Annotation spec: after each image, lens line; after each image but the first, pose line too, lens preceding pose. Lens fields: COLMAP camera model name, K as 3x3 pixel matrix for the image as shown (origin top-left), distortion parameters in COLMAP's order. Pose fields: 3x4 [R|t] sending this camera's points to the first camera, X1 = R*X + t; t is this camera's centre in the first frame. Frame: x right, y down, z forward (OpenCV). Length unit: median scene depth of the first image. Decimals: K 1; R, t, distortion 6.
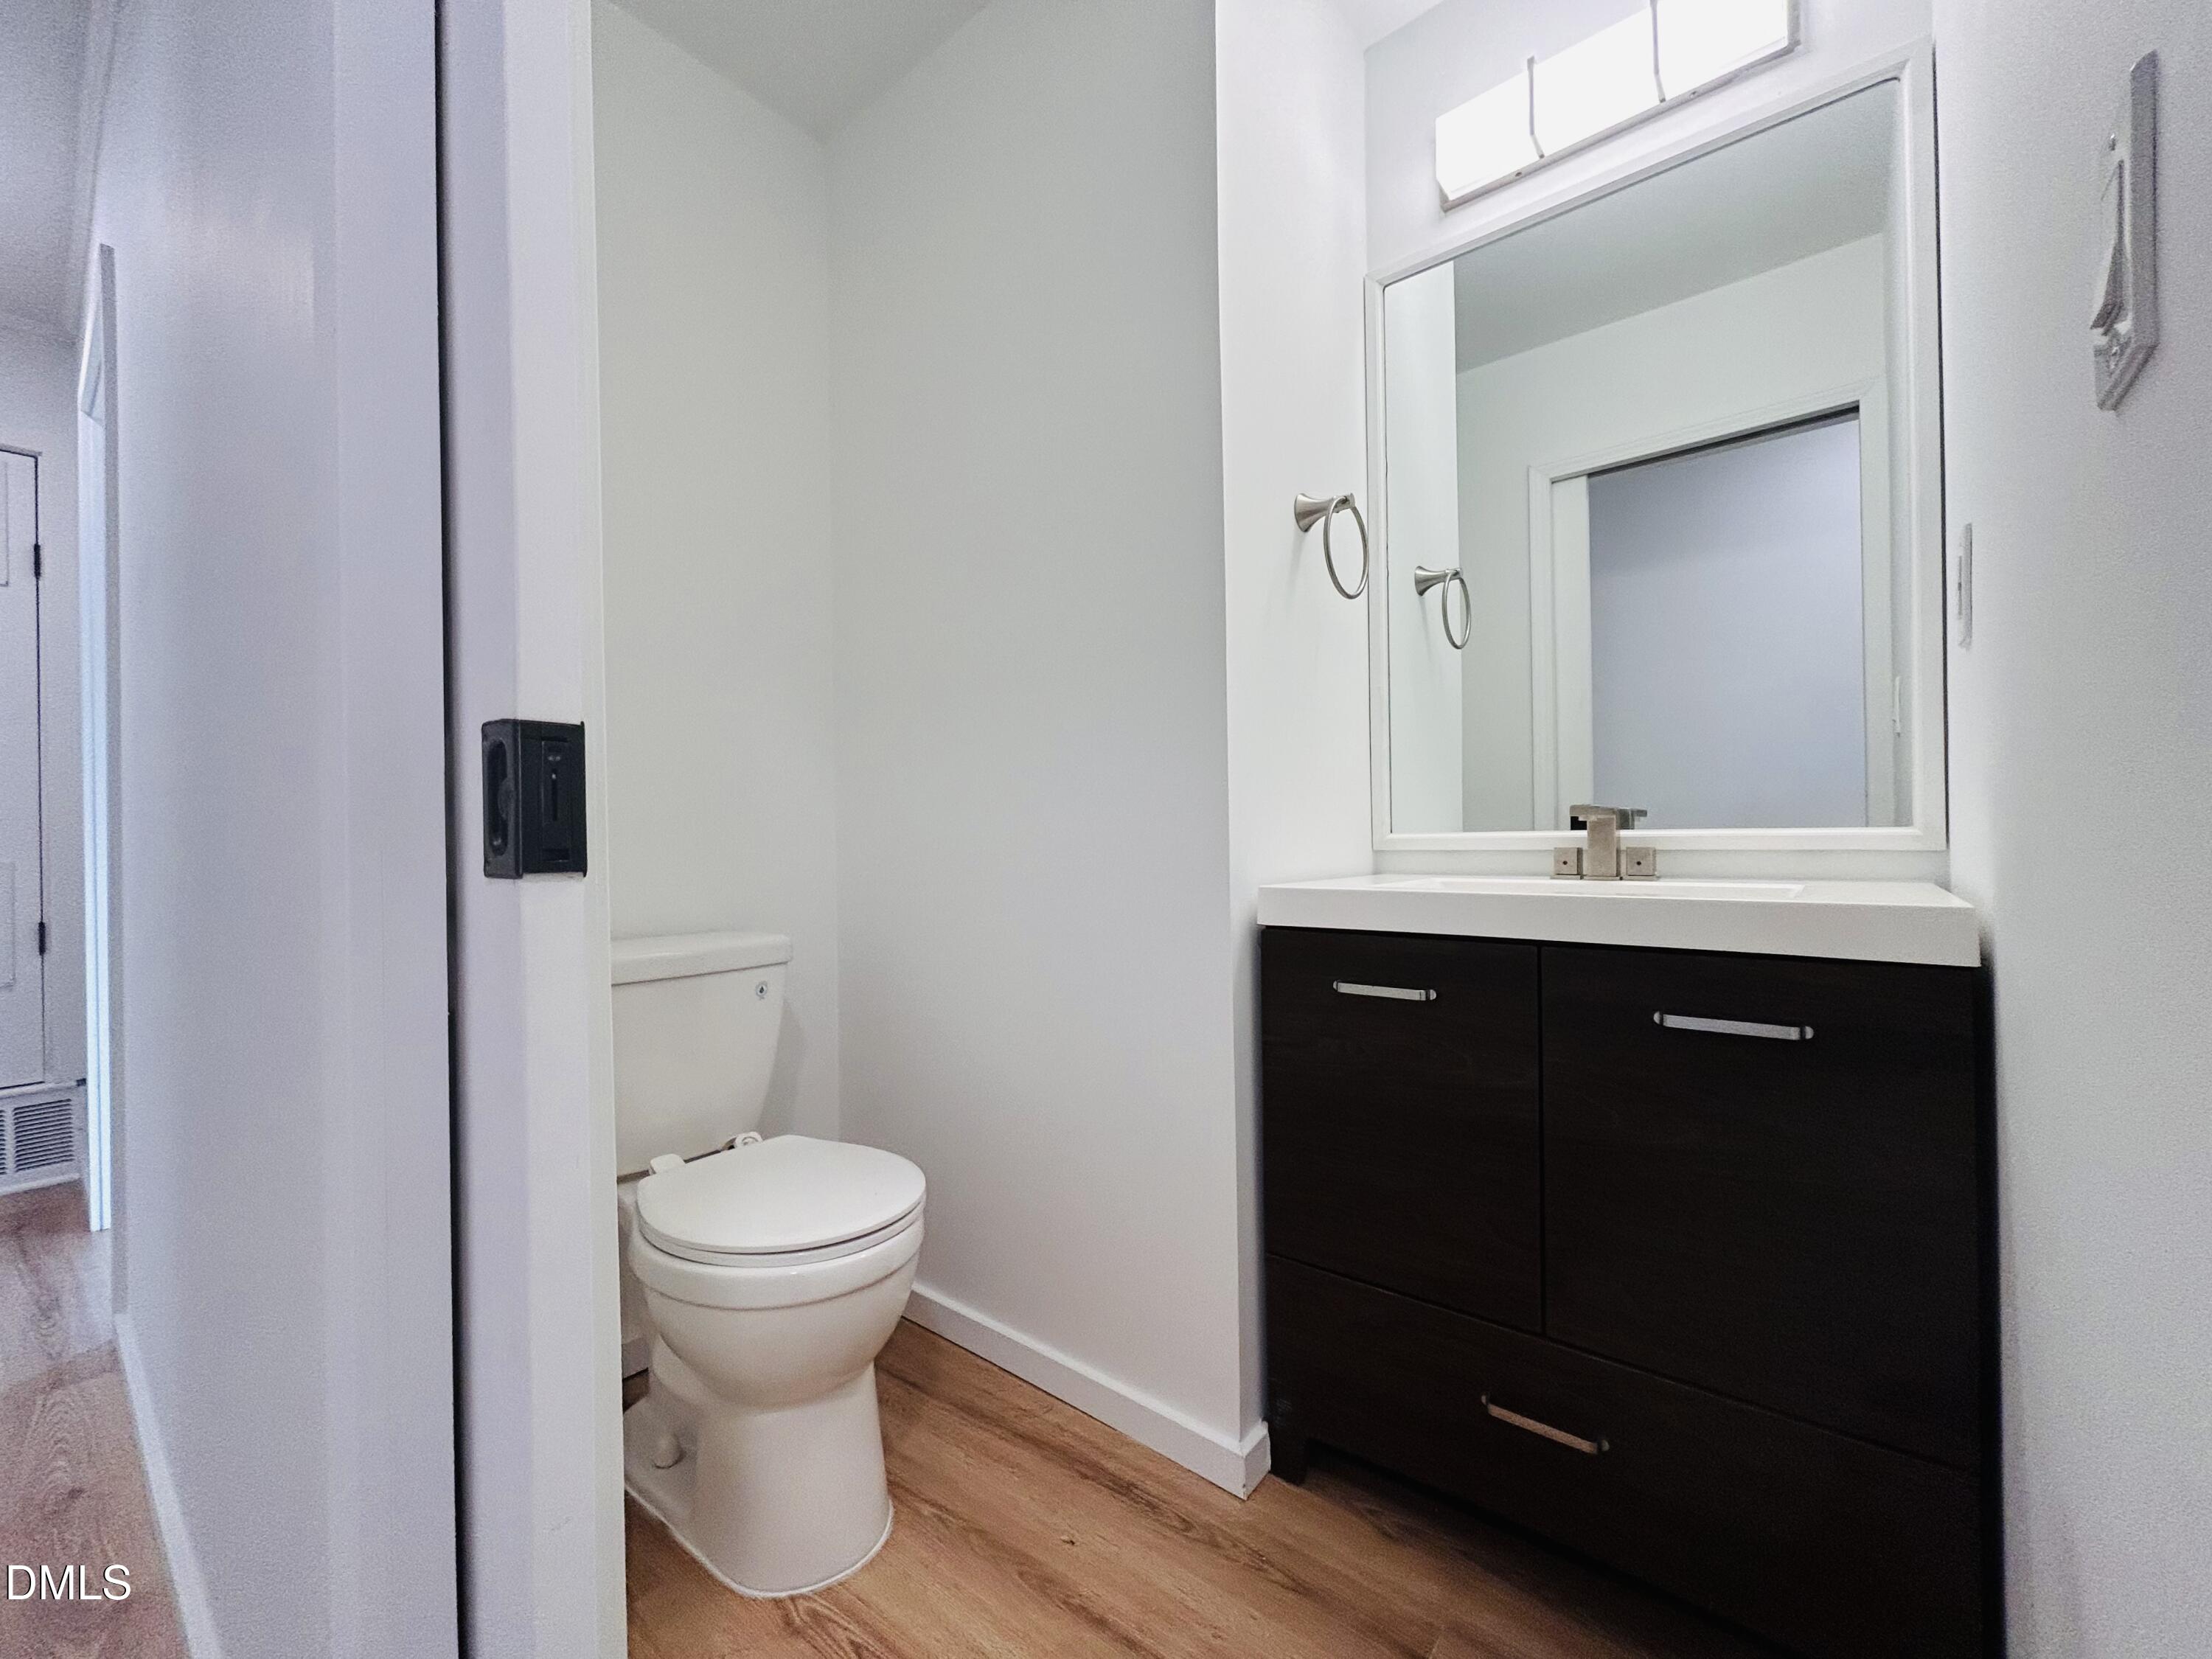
lens RADIAL K [[893.4, 0, 1106.0], [0, 893.4, 829.5], [0, 0, 1]] dist [-0.003236, -0.000323]
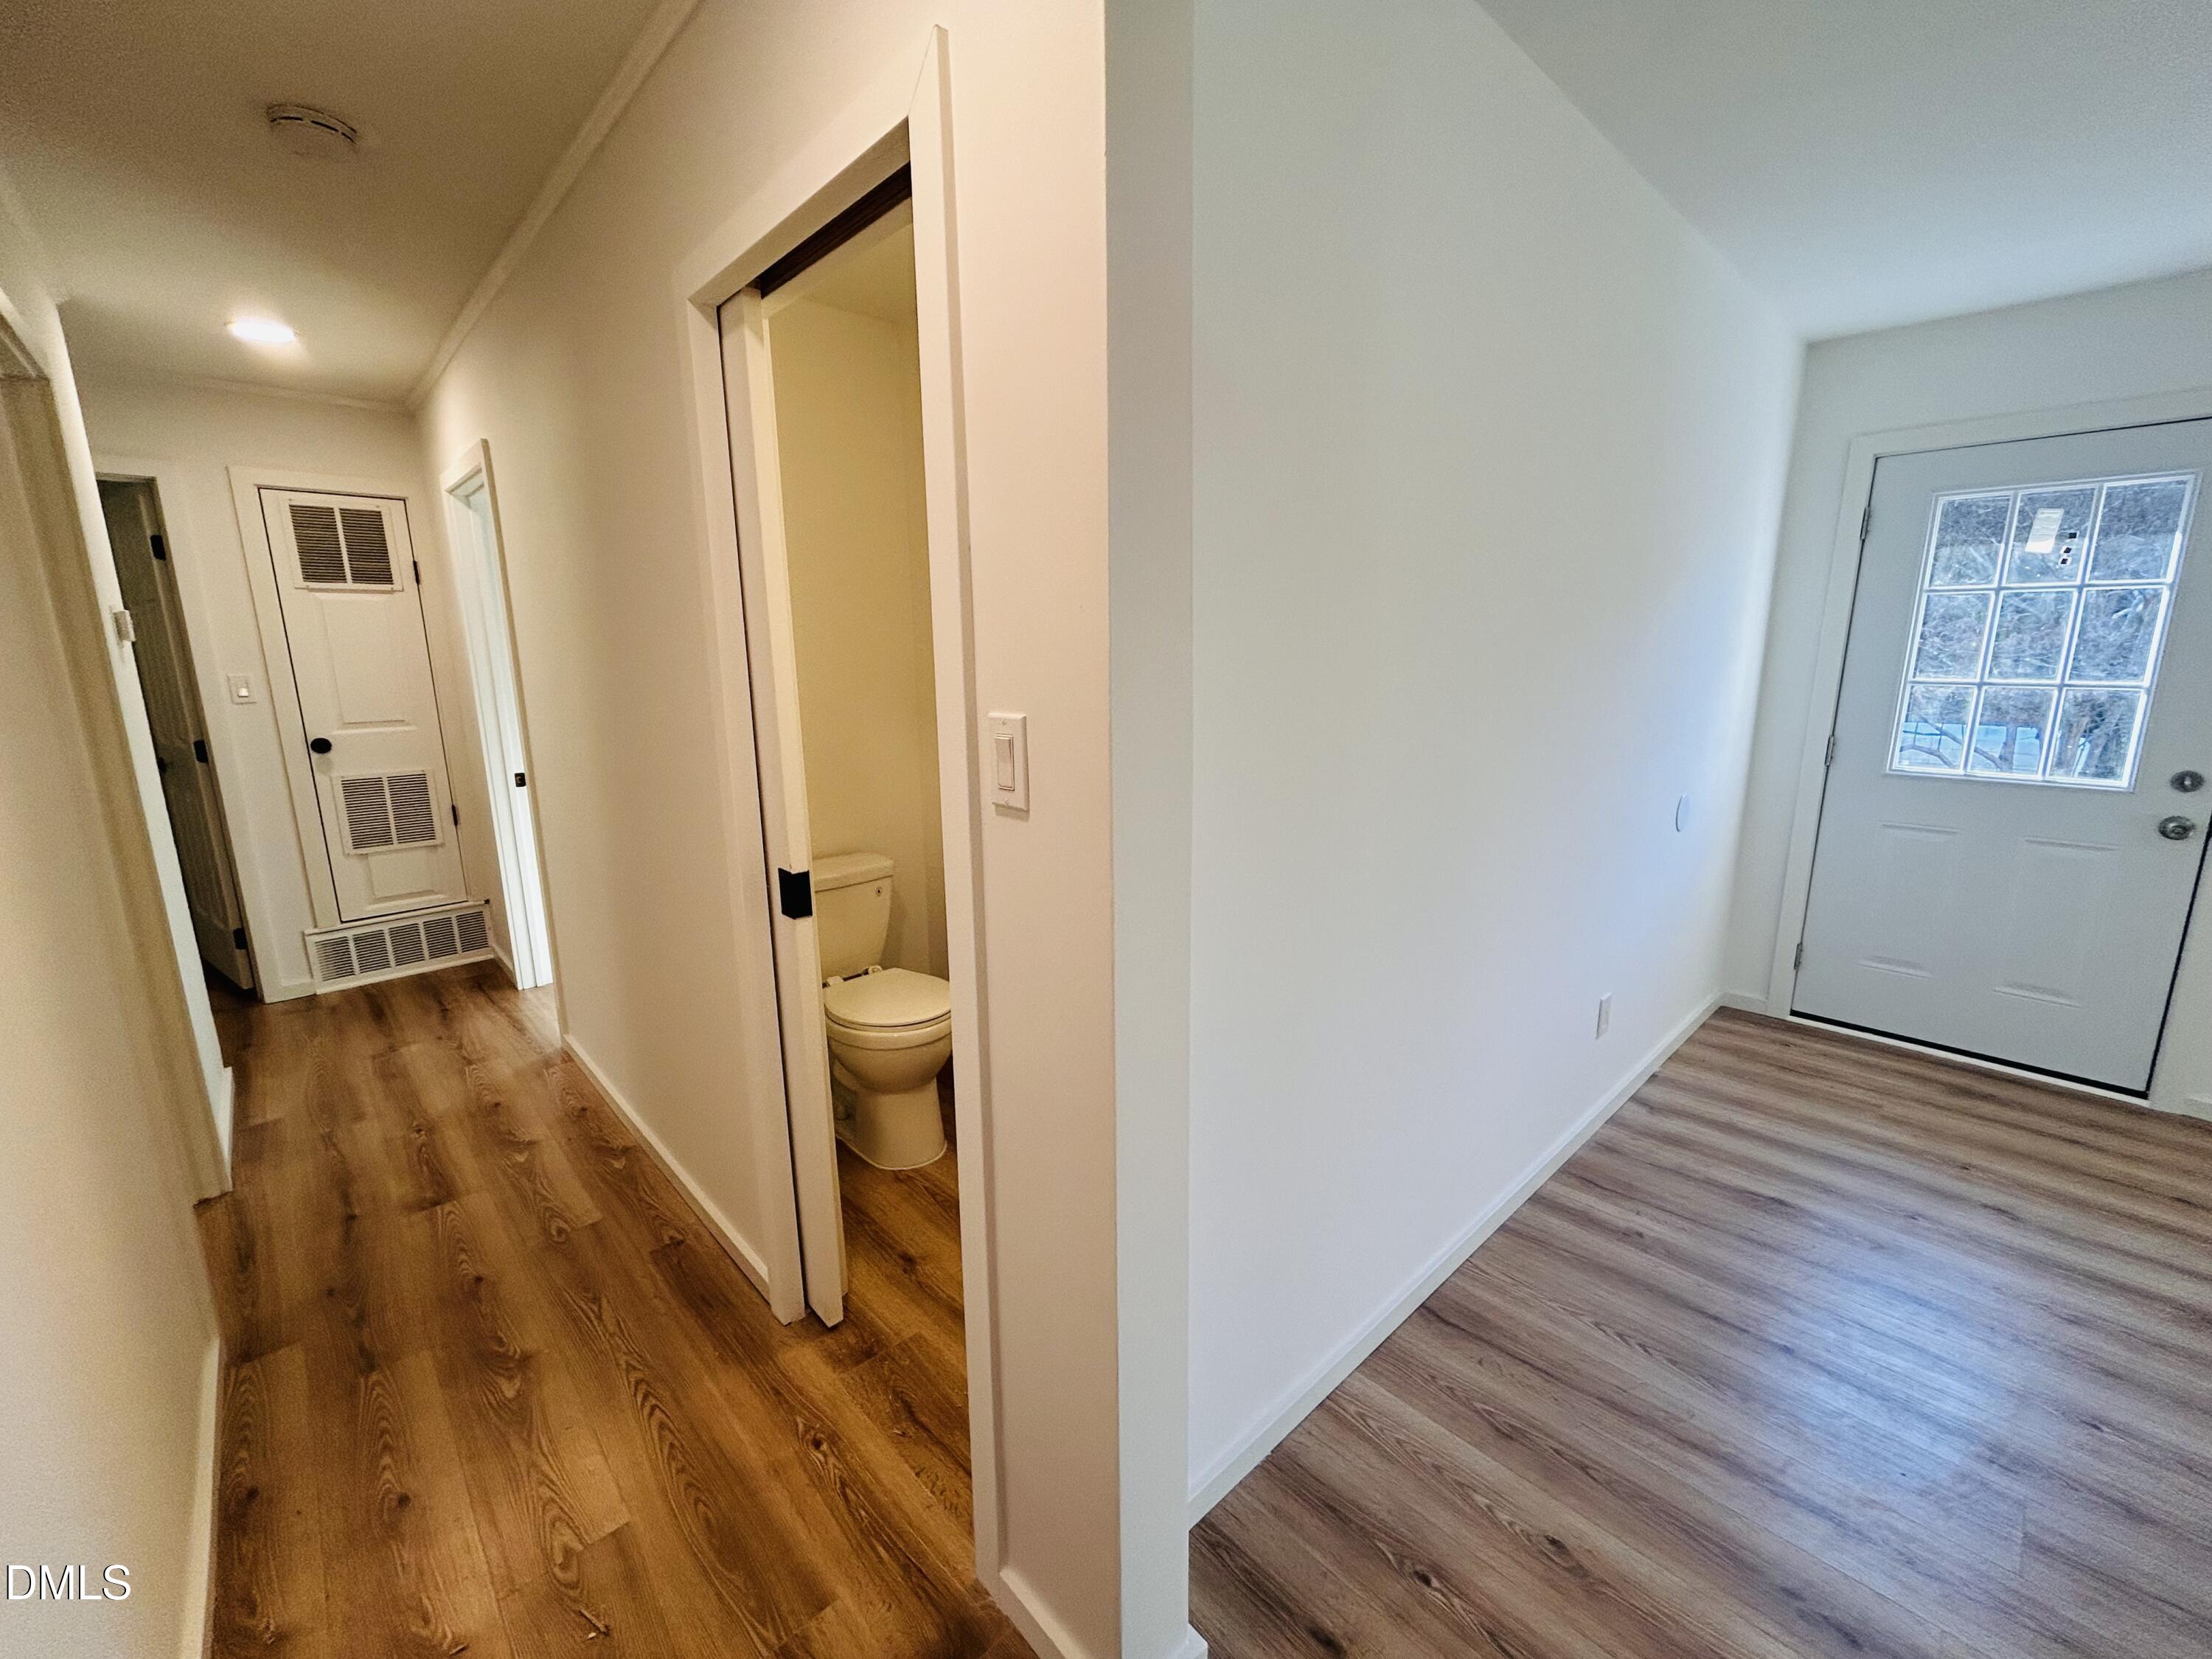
lens RADIAL K [[893.4, 0, 1106.0], [0, 893.4, 829.5], [0, 0, 1]] dist [-0.003236, -0.000323]
pose [[0.990137, 0.034253, -0.135848, 0.334235], [-0.005075, 0.977785, 0.209550, -0.346704], [0.140008, -0.206794, 0.968315, -0.710212]]
